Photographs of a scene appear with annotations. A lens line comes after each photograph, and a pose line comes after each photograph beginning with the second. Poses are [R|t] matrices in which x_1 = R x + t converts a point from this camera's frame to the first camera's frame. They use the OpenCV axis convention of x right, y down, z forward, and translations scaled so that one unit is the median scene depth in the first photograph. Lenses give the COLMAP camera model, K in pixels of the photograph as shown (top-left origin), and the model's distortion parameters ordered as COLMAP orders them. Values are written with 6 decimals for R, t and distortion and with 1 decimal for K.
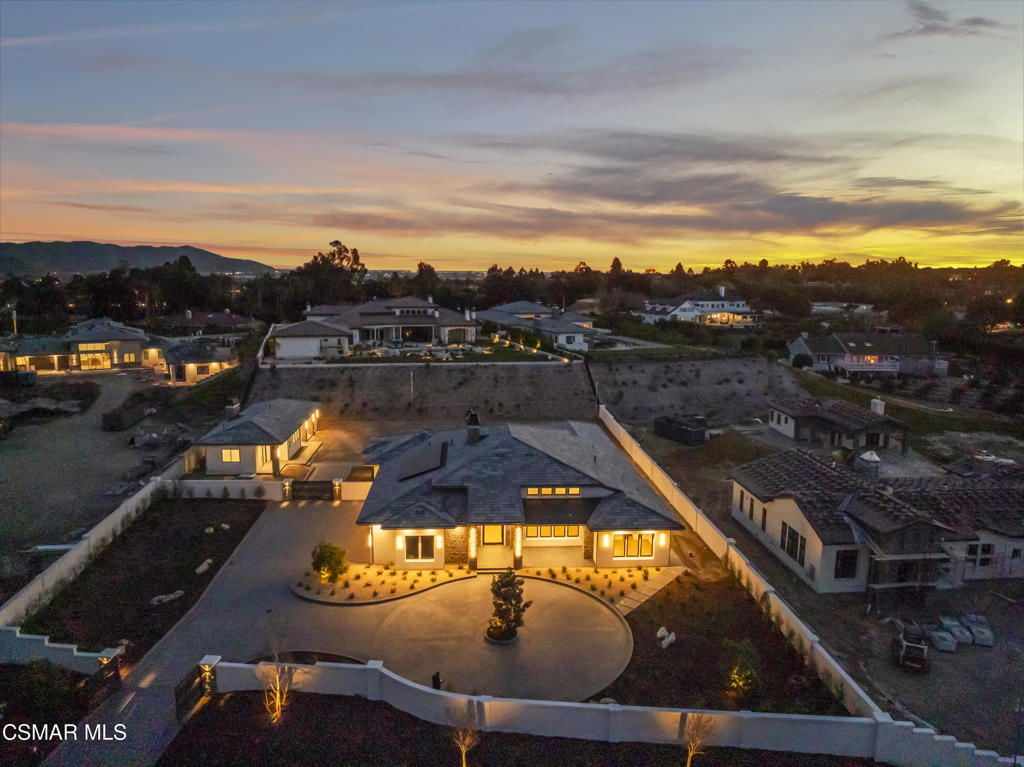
lens RADIAL K [[718.0, 0, 512.0], [0, 718.0, 383.5], [0, 0, 1]] dist [-0.030603, -0.005557]
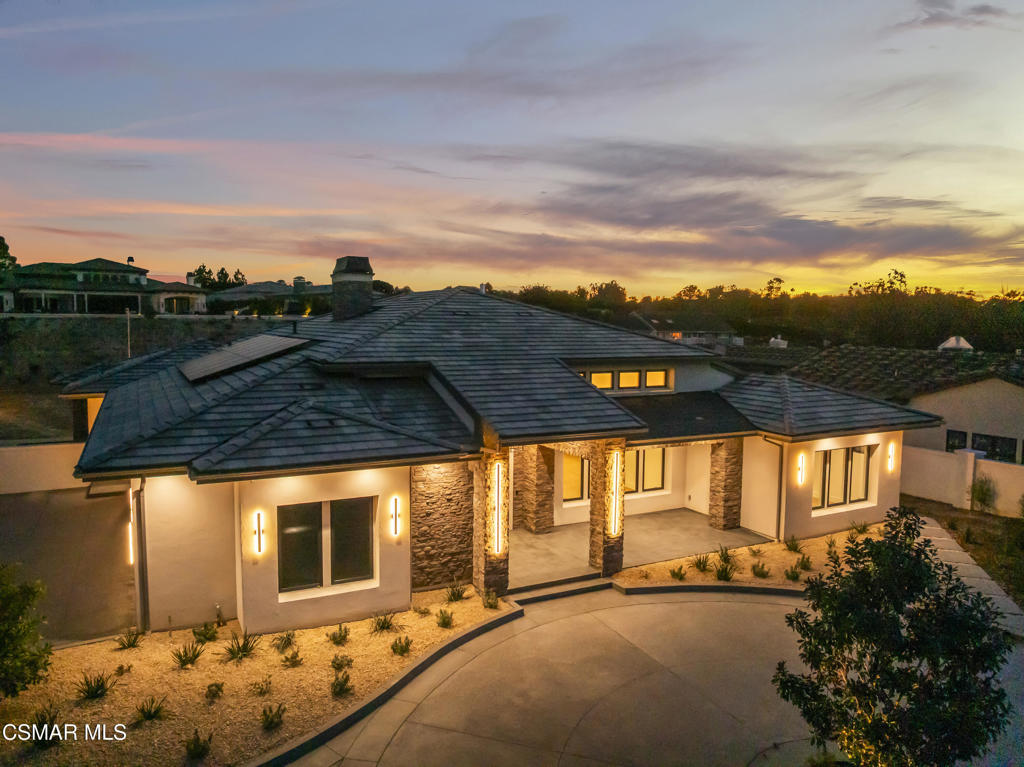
lens RADIAL K [[720.1, 0, 512.0], [0, 720.1, 383.5], [0, 0, 1]] dist [-0.042996, 0.002196]
pose [[0.914709, -0.036070, 0.402499, -0.163724], [0.064123, 0.996345, -0.056437, 0.174296], [-0.398993, 0.077433, 0.913679, 0.660087]]
